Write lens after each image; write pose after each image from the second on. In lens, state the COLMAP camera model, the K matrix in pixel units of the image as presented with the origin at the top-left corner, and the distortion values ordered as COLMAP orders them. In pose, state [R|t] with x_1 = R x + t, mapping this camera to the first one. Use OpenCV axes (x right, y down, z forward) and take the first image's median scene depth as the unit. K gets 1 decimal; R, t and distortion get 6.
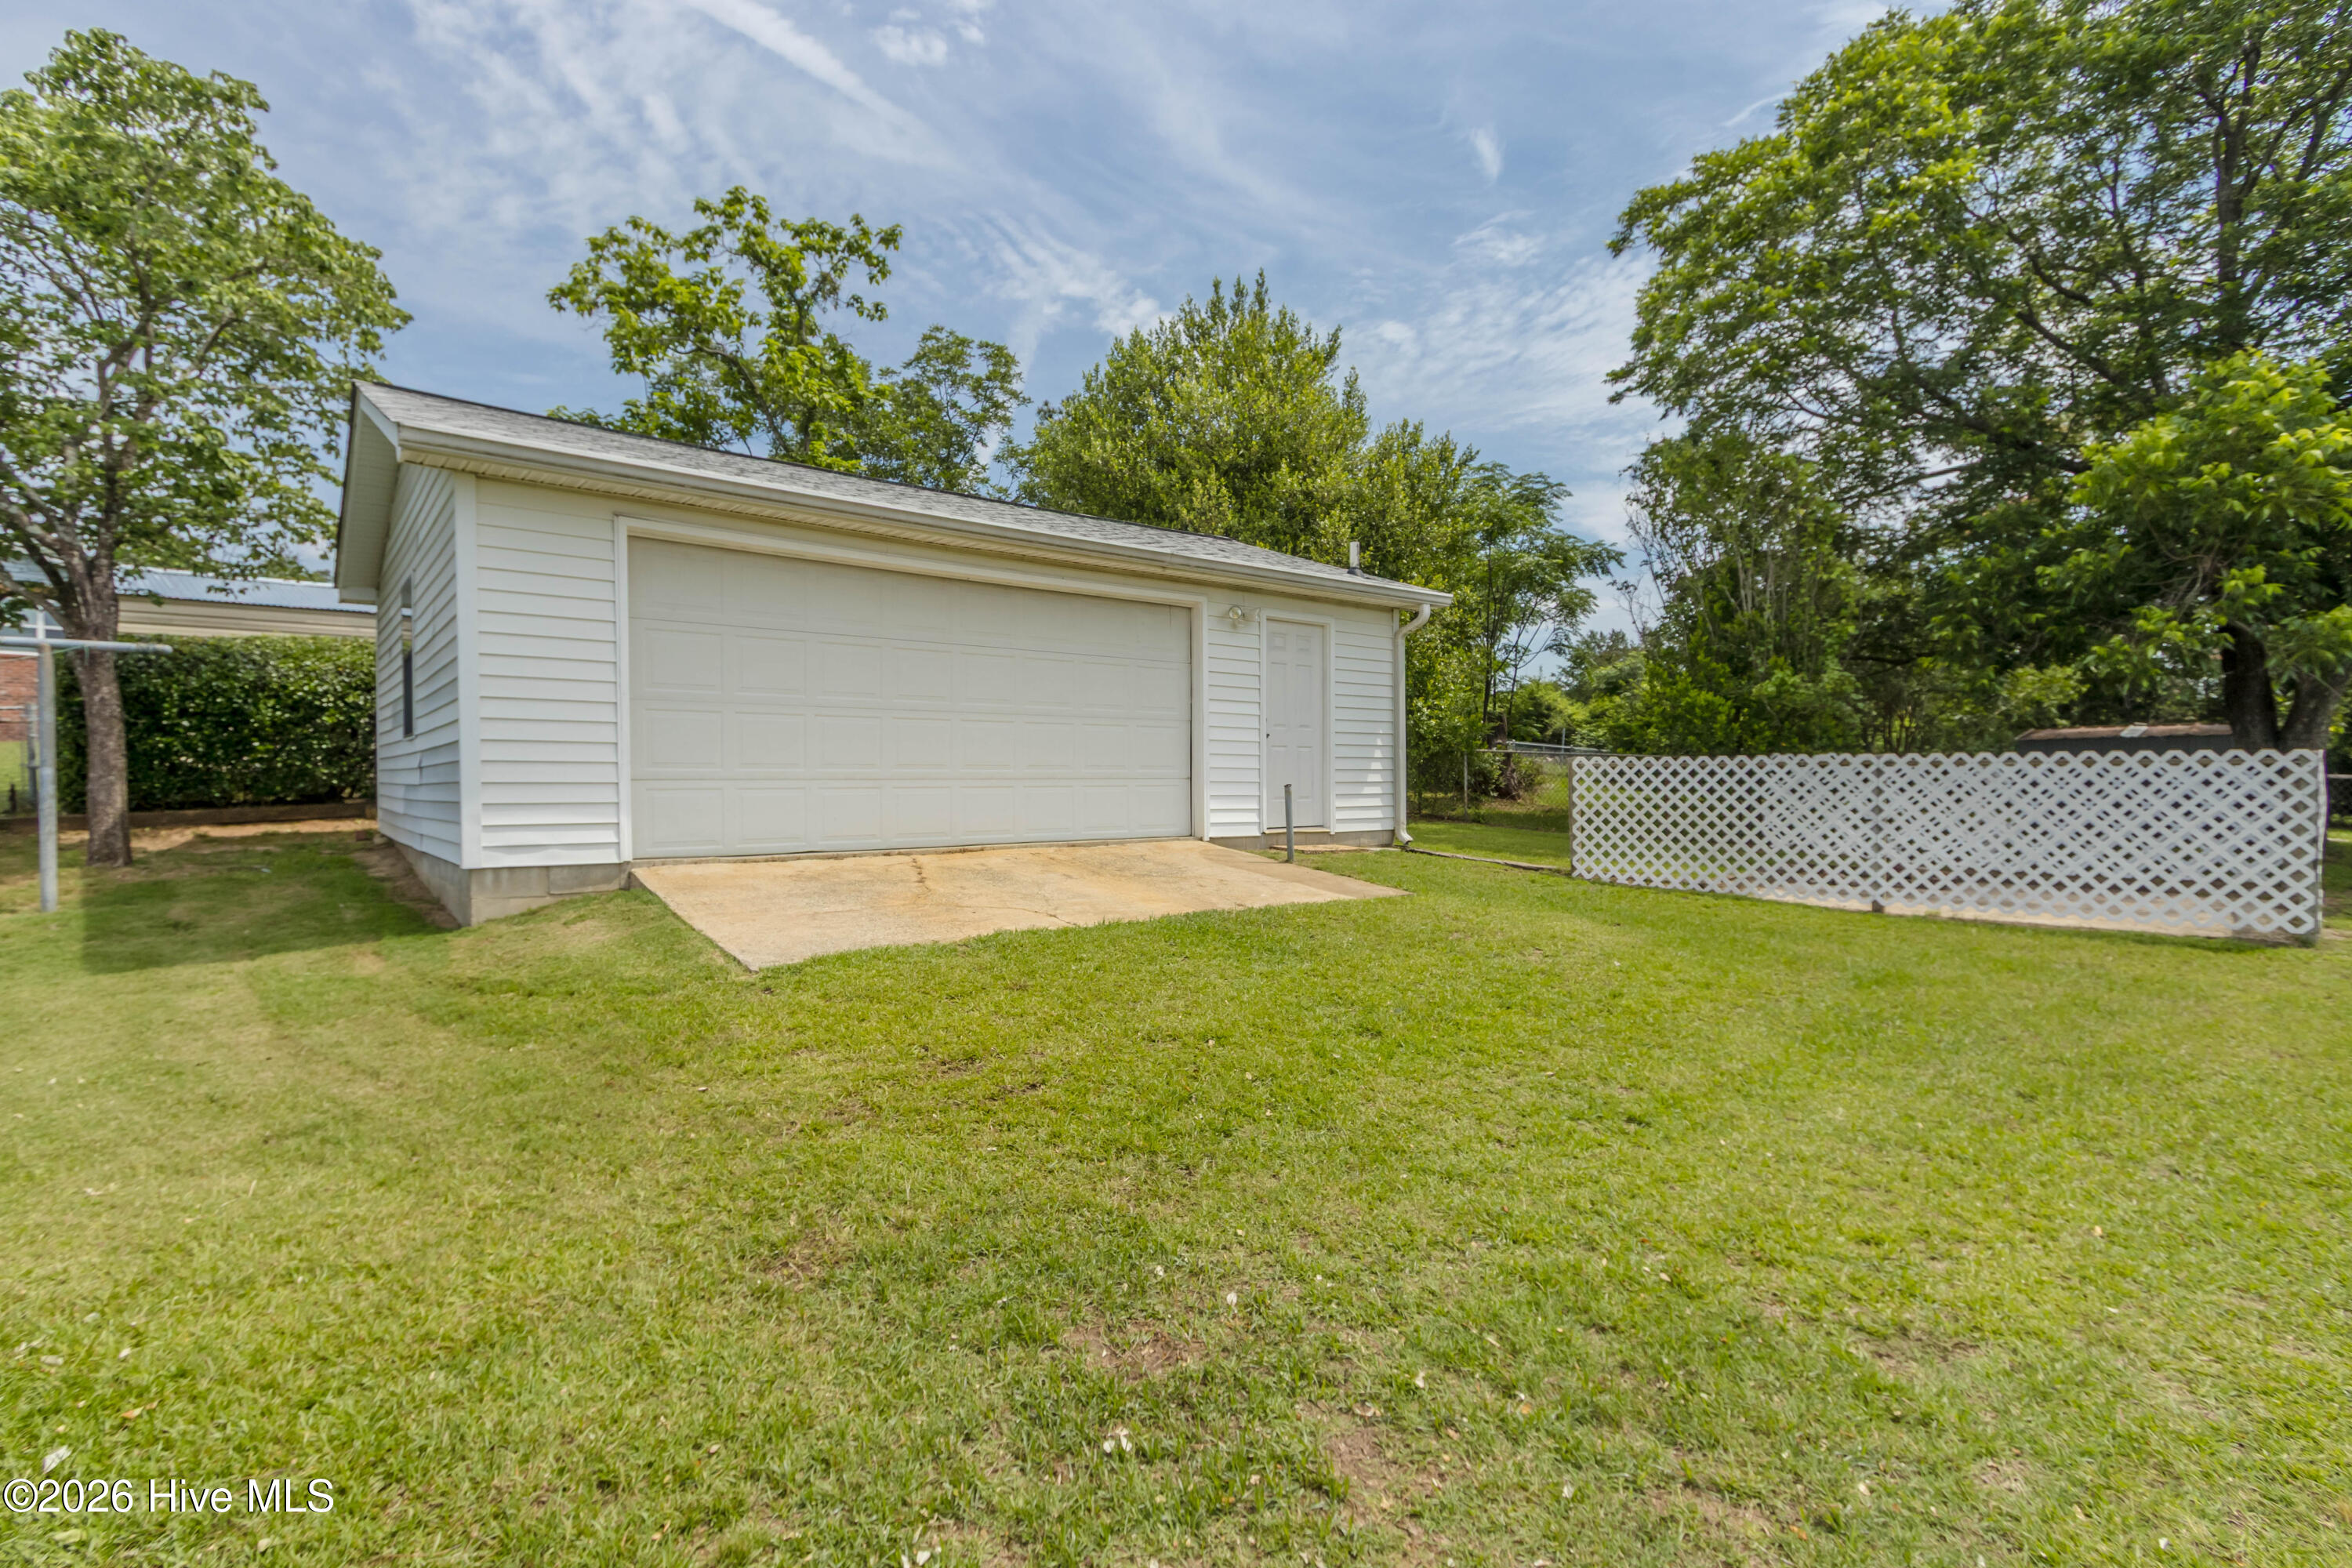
lens RADIAL K [[1061.1, 0, 1155.9], [0, 1061.1, 786.1], [0, 0, 1]] dist [0.004693, -0.001374]
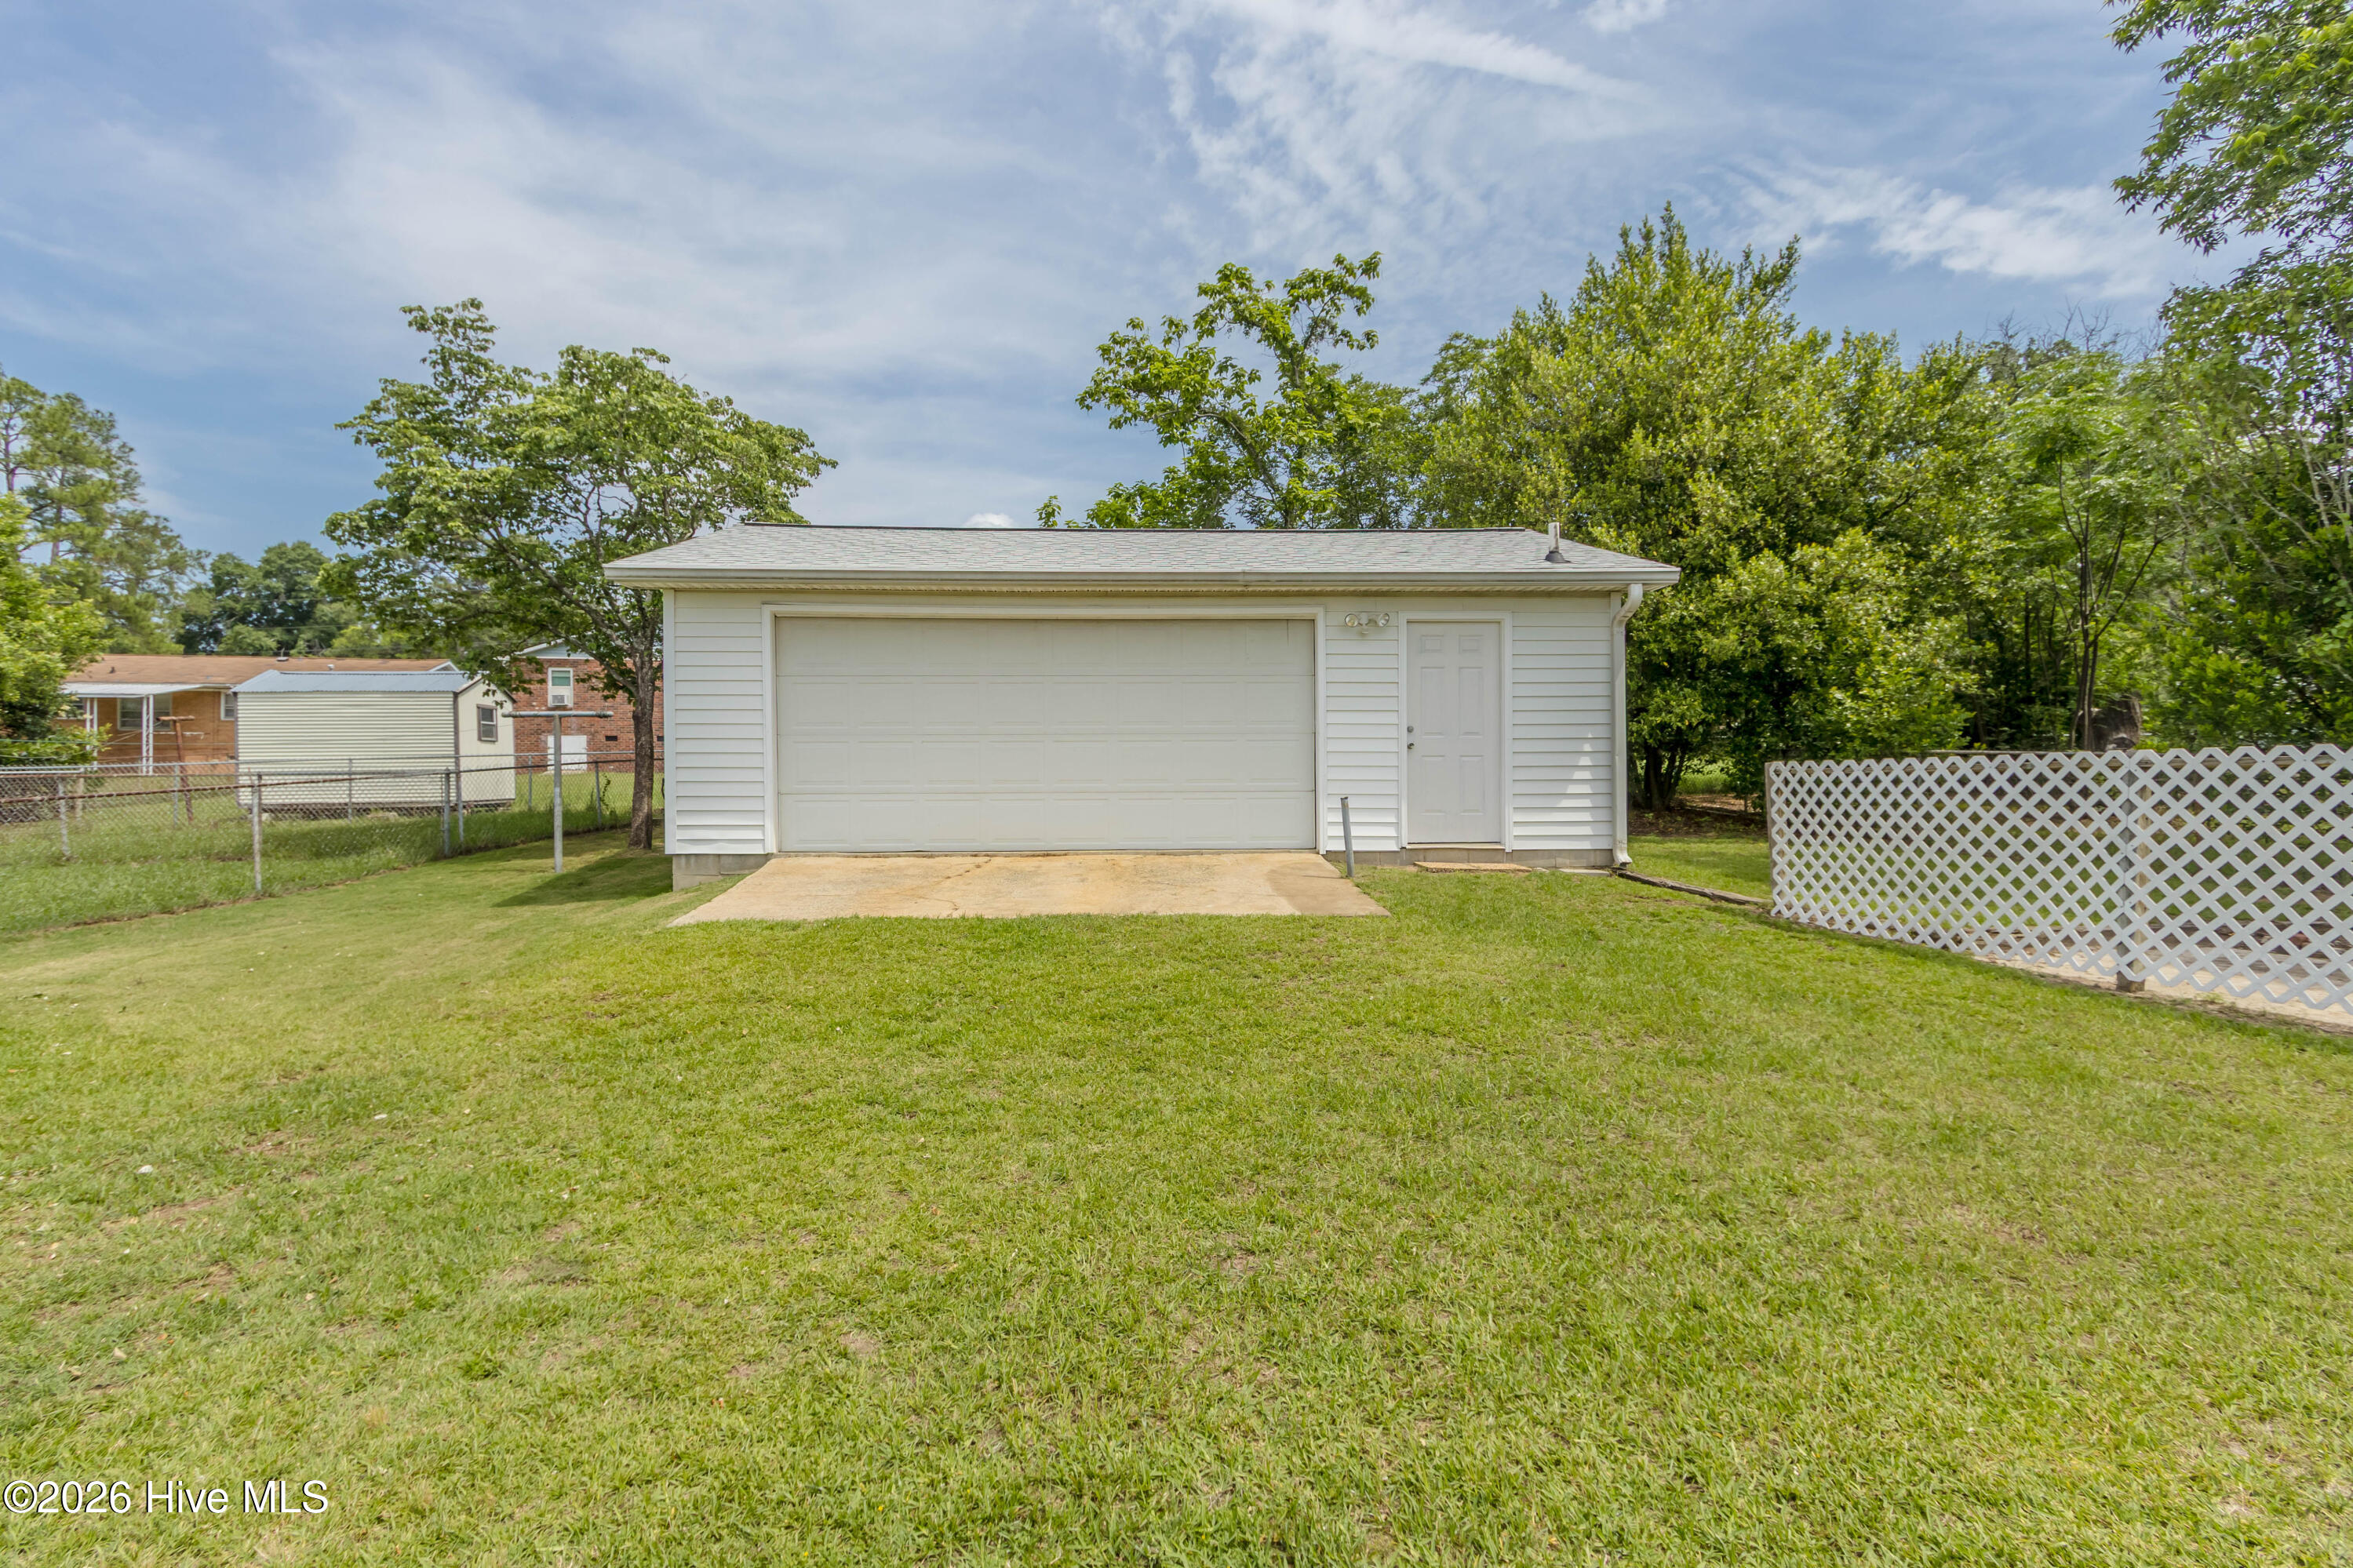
lens RADIAL K [[1061.4, 0, 1156.4], [0, 1061.4, 786.1], [0, 0, 1]] dist [0.004693, -0.001374]
pose [[0.823555, -0.006196, -0.567203, 0.411751], [0.000657, 0.999950, -0.009969, -0.001514], [0.567236, 0.007837, 0.823518, 0.084151]]
